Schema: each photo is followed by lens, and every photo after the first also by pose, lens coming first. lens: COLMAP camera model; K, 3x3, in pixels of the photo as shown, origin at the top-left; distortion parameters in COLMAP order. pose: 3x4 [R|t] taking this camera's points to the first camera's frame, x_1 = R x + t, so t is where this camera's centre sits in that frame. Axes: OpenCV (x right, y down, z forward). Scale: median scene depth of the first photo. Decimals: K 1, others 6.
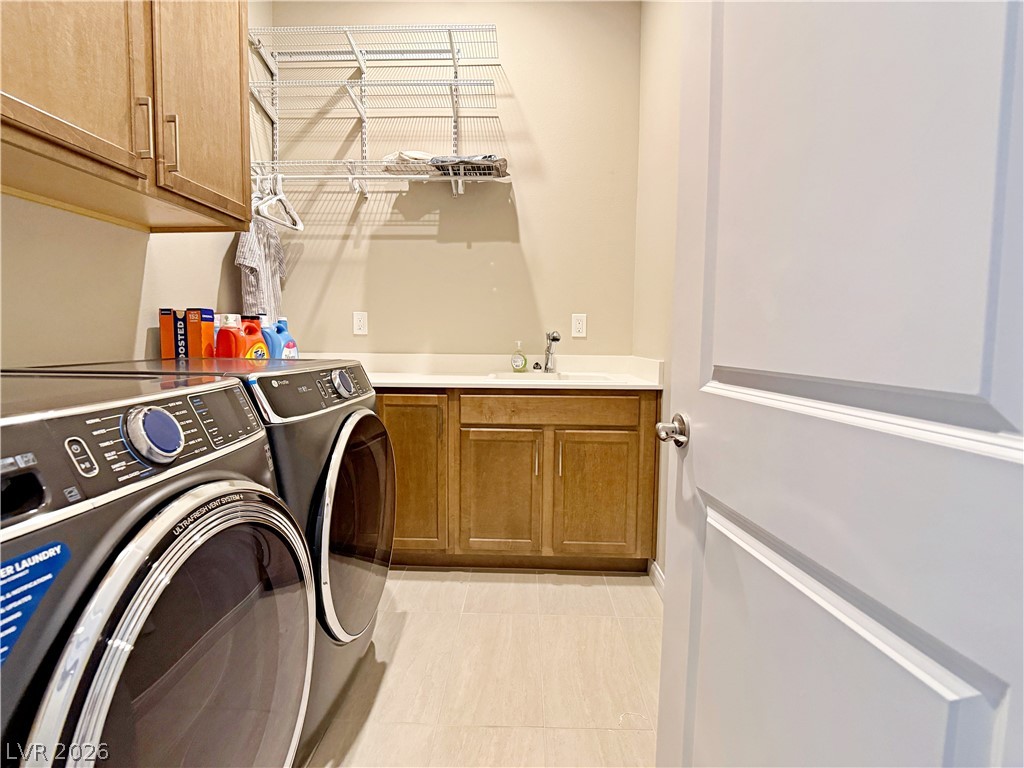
lens RADIAL K [[525.2, 0, 505.0], [0, 525.2, 382.2], [0, 0, 1]] dist [-0.015153, -0.008471]
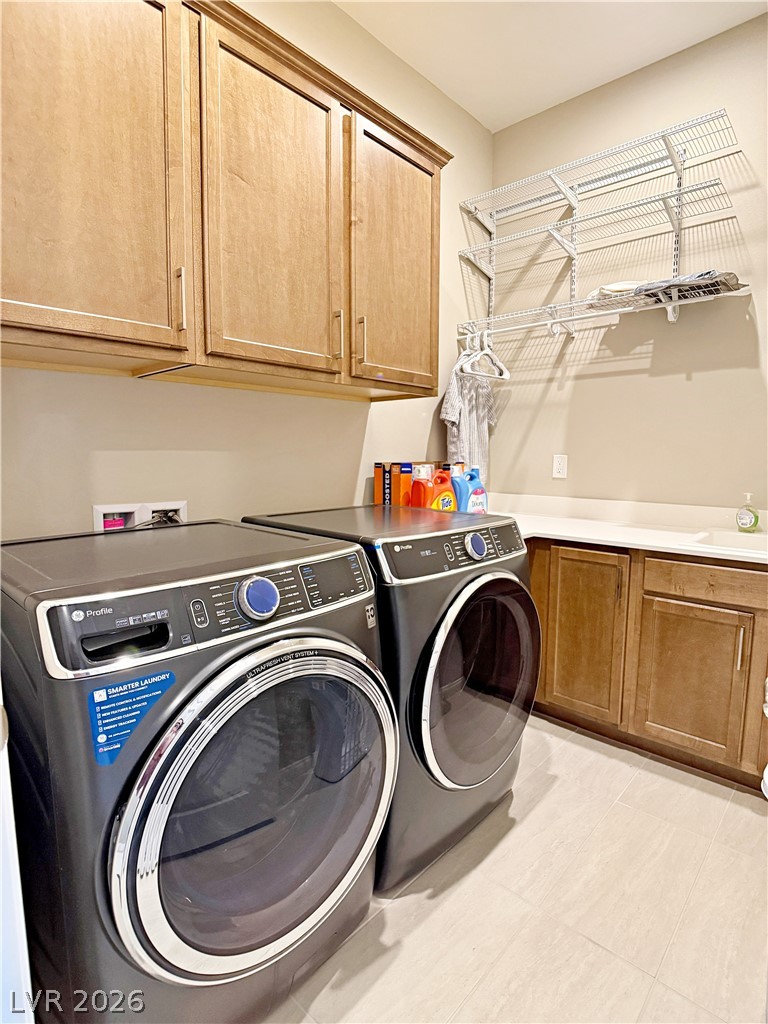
lens RADIAL K [[525.2, 0, 379.1], [0, 525.2, 510.5], [0, 0, 1]] dist [-0.015153, -0.008471]
pose [[0.756612, 0.065625, -0.650563, 0.141980], [-0.055036, 0.997812, 0.036646, -0.061596], [0.651544, 0.008077, 0.758568, 0.046440]]
